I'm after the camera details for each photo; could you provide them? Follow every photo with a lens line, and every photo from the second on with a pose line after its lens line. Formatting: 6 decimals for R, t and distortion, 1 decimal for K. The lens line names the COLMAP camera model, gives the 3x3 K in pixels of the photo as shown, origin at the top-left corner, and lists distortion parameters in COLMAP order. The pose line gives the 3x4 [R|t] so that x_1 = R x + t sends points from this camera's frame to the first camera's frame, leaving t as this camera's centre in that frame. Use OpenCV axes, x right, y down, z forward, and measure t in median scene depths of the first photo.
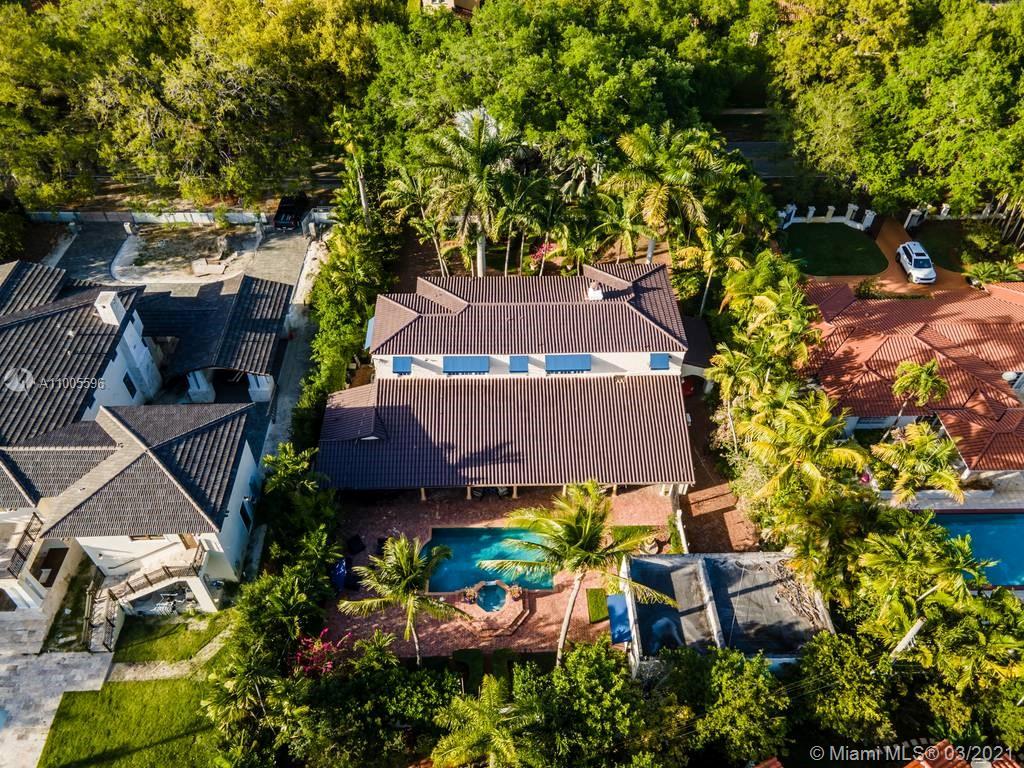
lens RADIAL K [[719.6, 0, 512.0], [0, 719.6, 384.0], [0, 0, 1]] dist [0.009250, 0.002829]
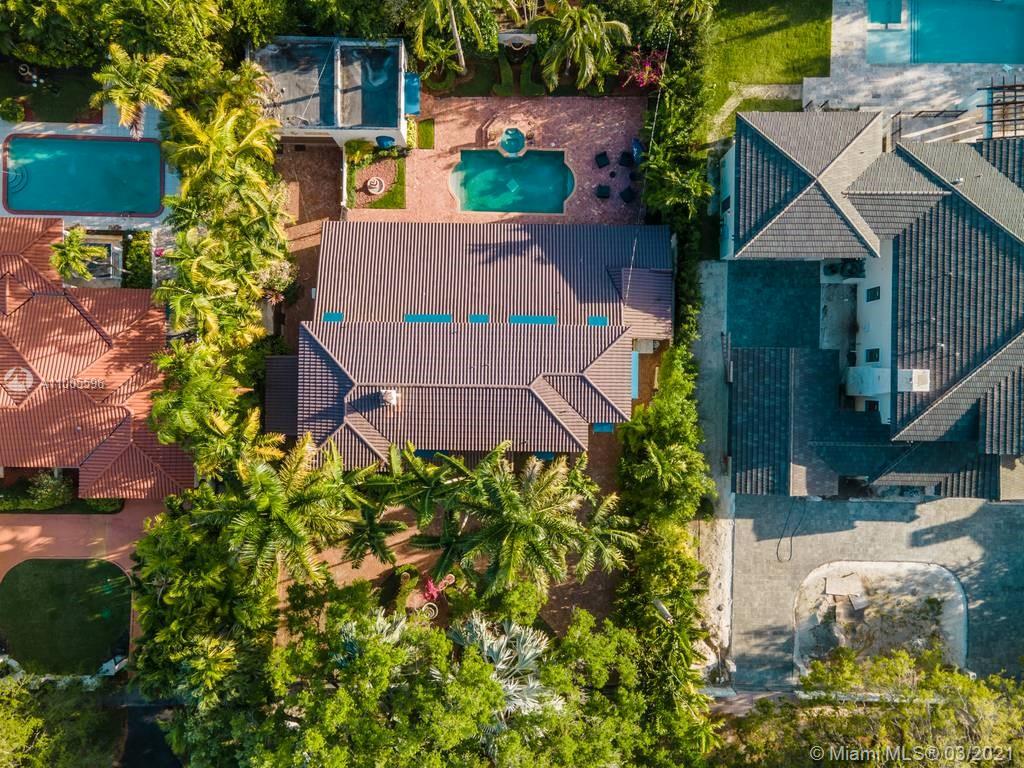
lens RADIAL K [[739.6, 0, 512.0], [0, 739.6, 384.0], [0, 0, 1]] dist [0.014959, 0.041517]
pose [[-0.998521, -0.046985, -0.027342, -0.011852], [0.015342, -0.726084, 0.687435, -0.789549], [-0.052152, 0.685999, 0.725731, 0.335010]]
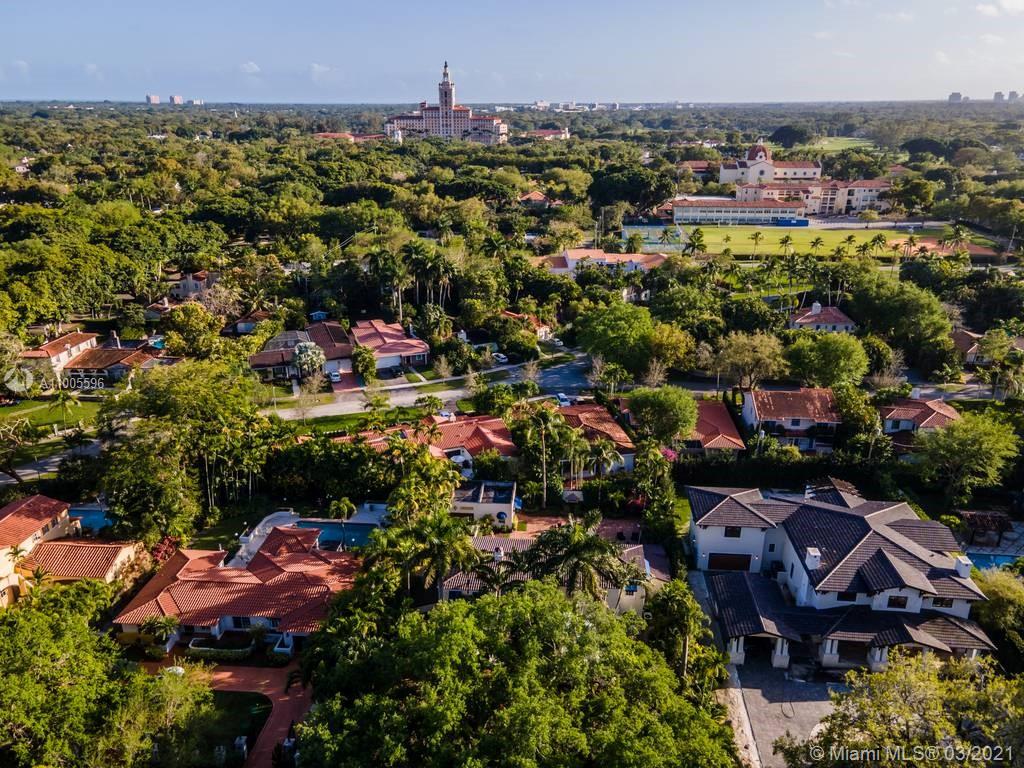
lens RADIAL K [[739.6, 0, 512.0], [0, 739.6, 384.0], [0, 0, 1]] dist [0.014959, 0.041517]
pose [[-0.992905, -0.062993, 0.100856, -0.047950], [0.069536, 0.380452, 0.922183, -1.787853], [-0.096462, 0.922653, -0.373373, 1.314914]]
